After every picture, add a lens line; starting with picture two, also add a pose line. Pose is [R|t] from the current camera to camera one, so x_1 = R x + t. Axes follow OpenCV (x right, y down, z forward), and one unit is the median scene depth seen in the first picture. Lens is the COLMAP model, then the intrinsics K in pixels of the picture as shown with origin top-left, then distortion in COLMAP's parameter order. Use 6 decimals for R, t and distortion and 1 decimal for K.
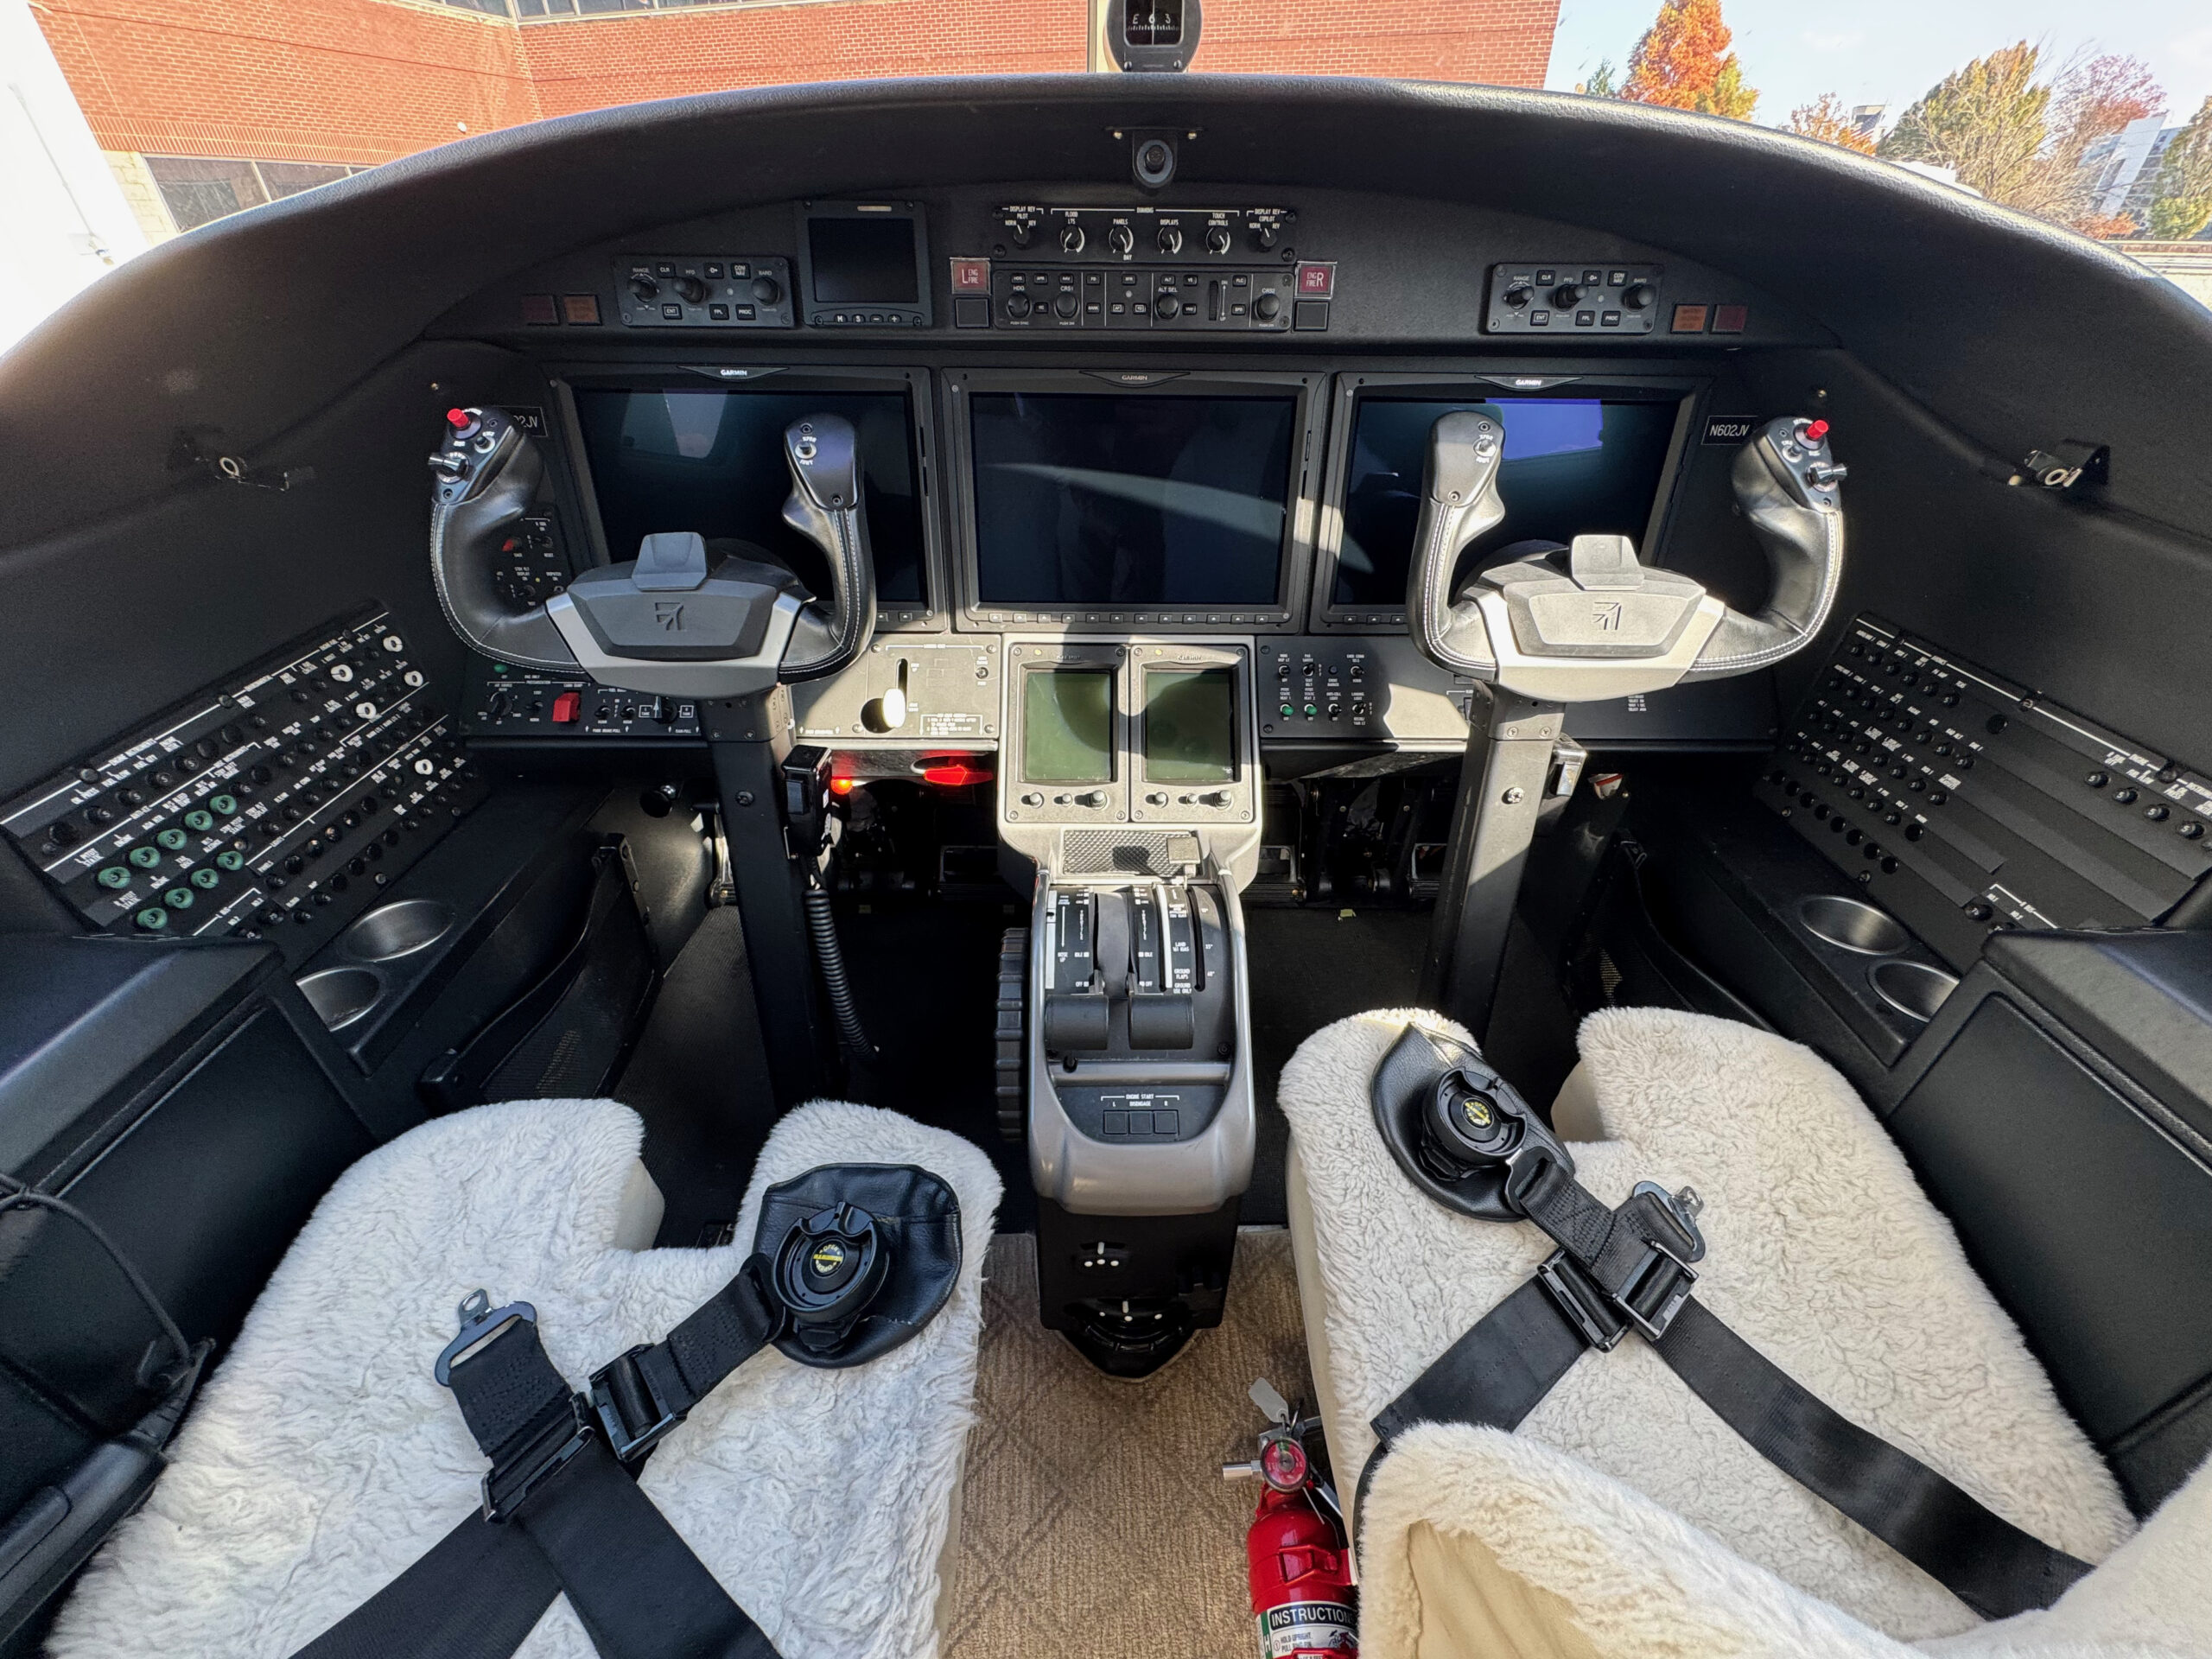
lens RADIAL K [[875.7, 0, 1112.1], [0, 875.7, 833.5], [0, 0, 1]] dist [-0.005810, 0.000889]
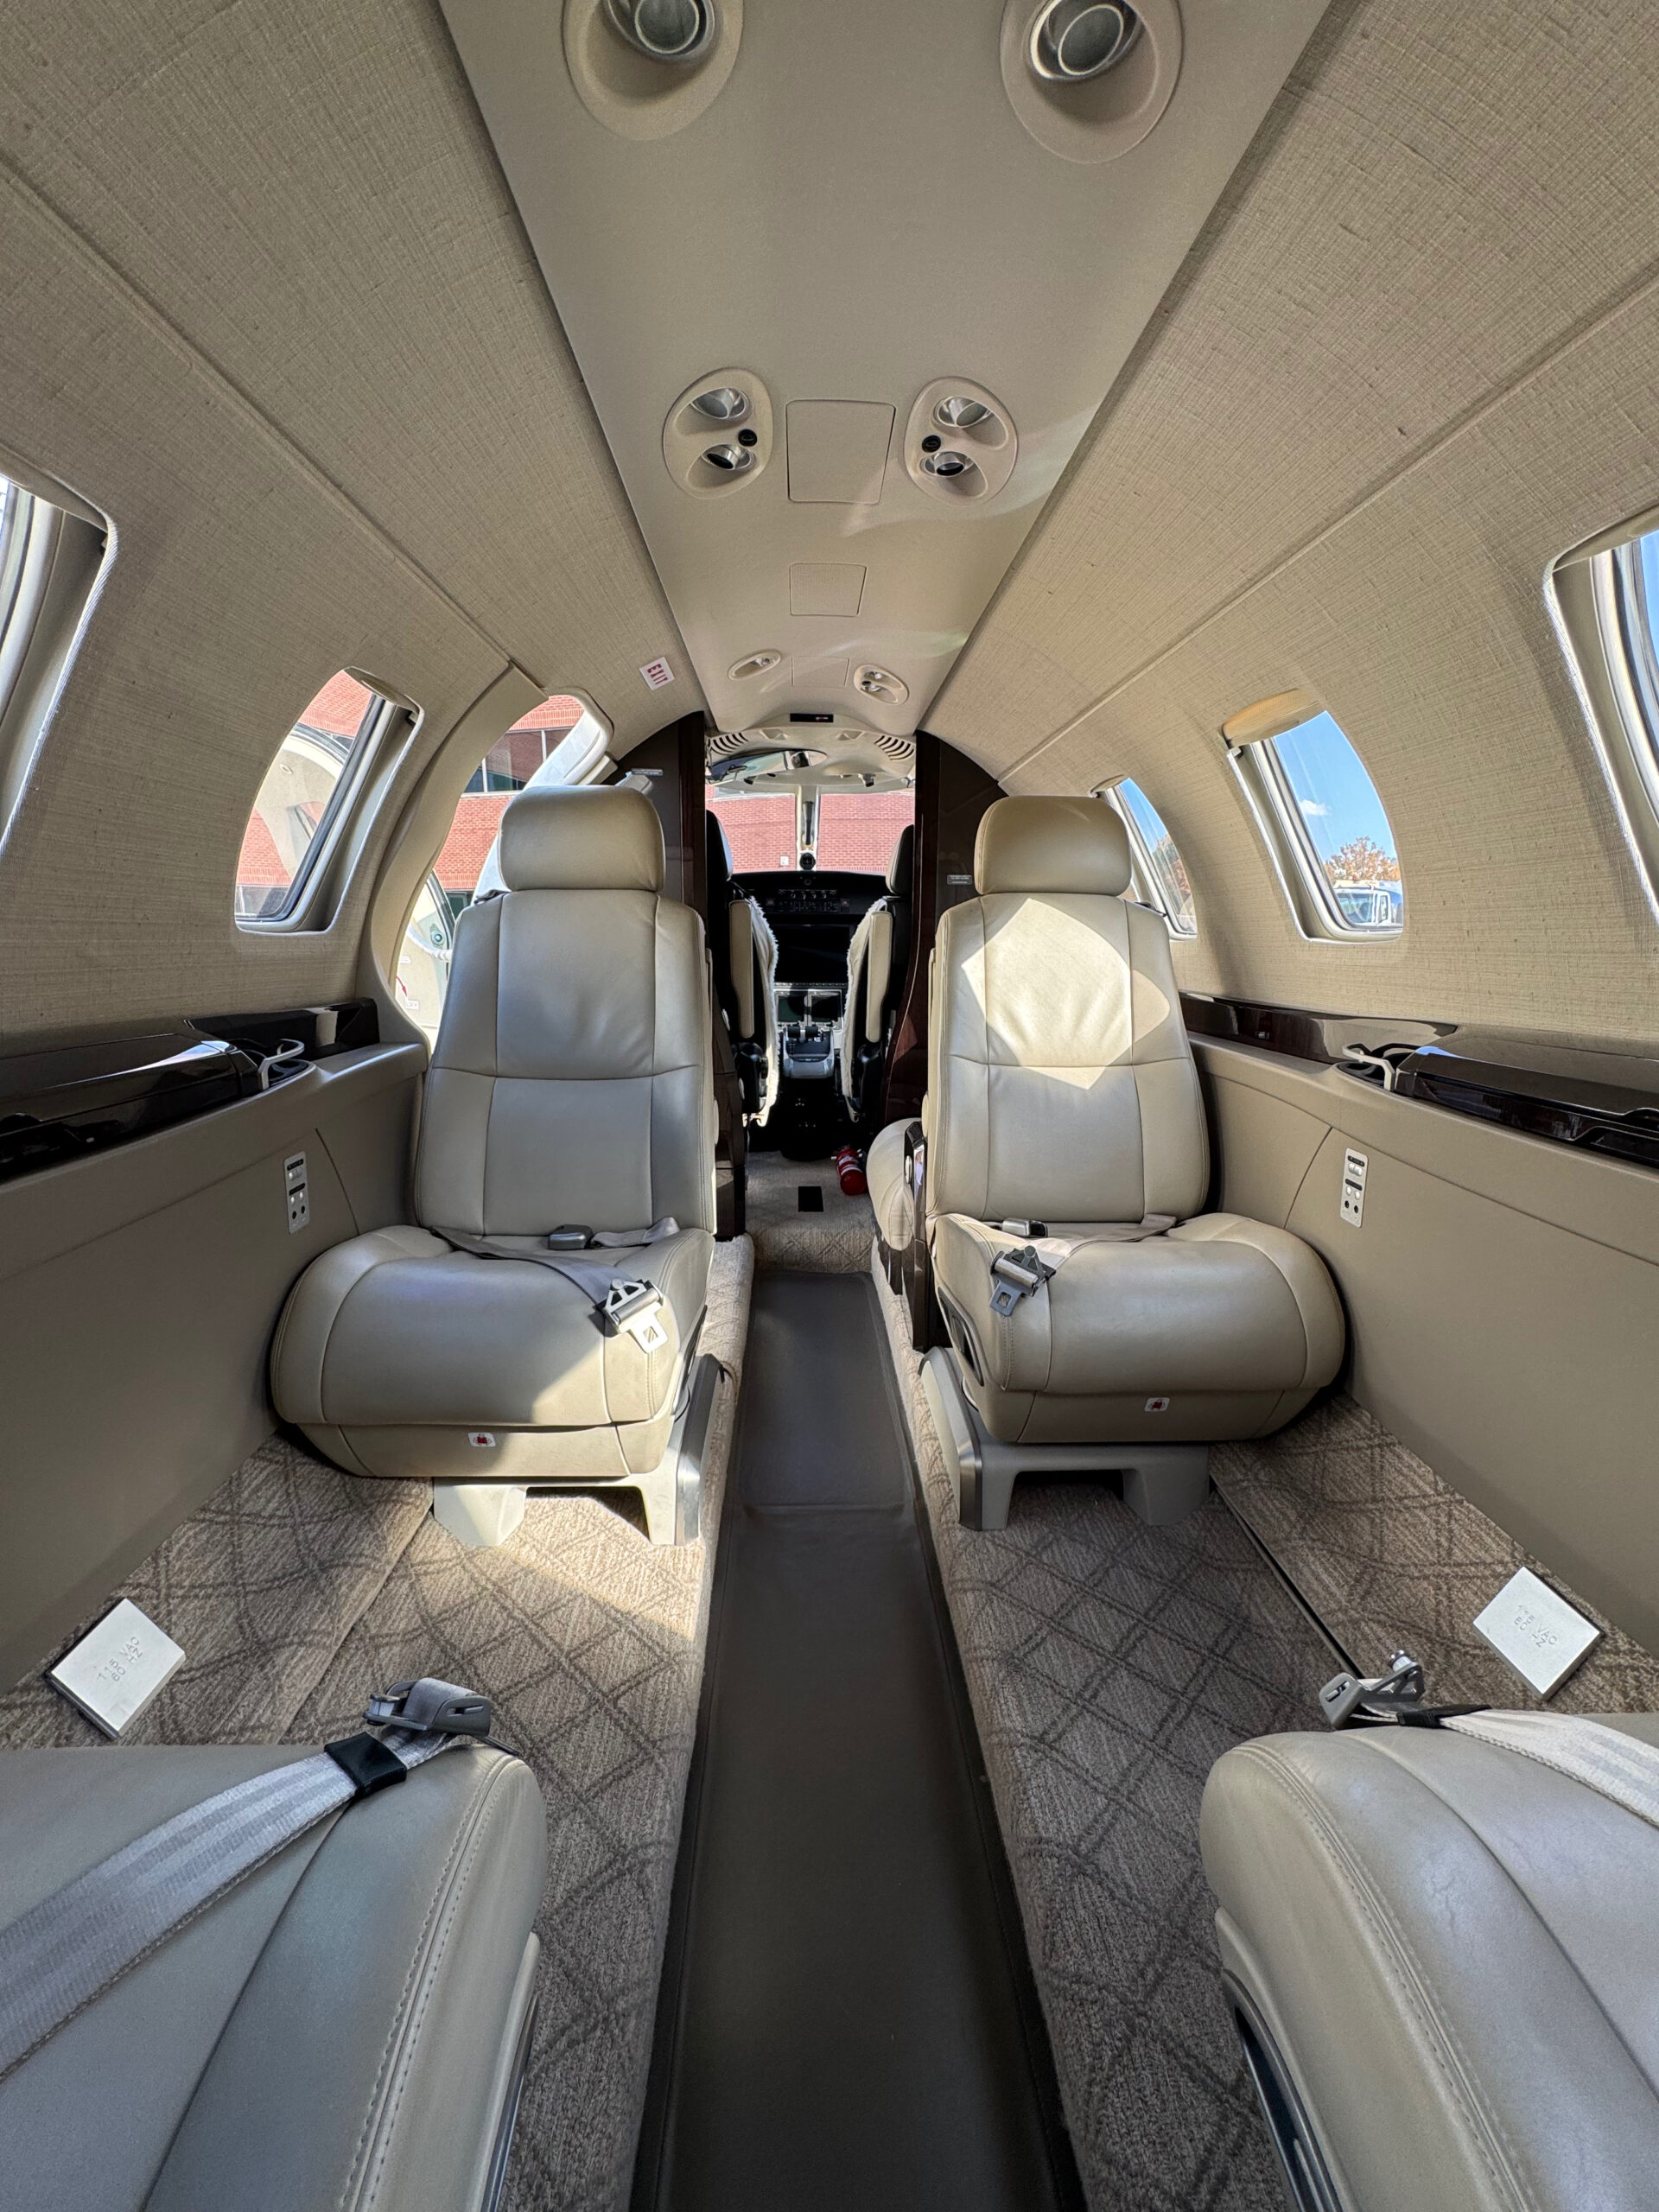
lens RADIAL K [[875.7, 0, 835.6], [0, 875.7, 1110.4], [0, 0, 1]] dist [-0.005810, 0.000889]
pose [[0.999366, -0.012507, 0.033348, 0.011345], [0.024560, 0.920080, -0.390960, 1.762230], [-0.025793, 0.391531, 0.919803, -2.280649]]
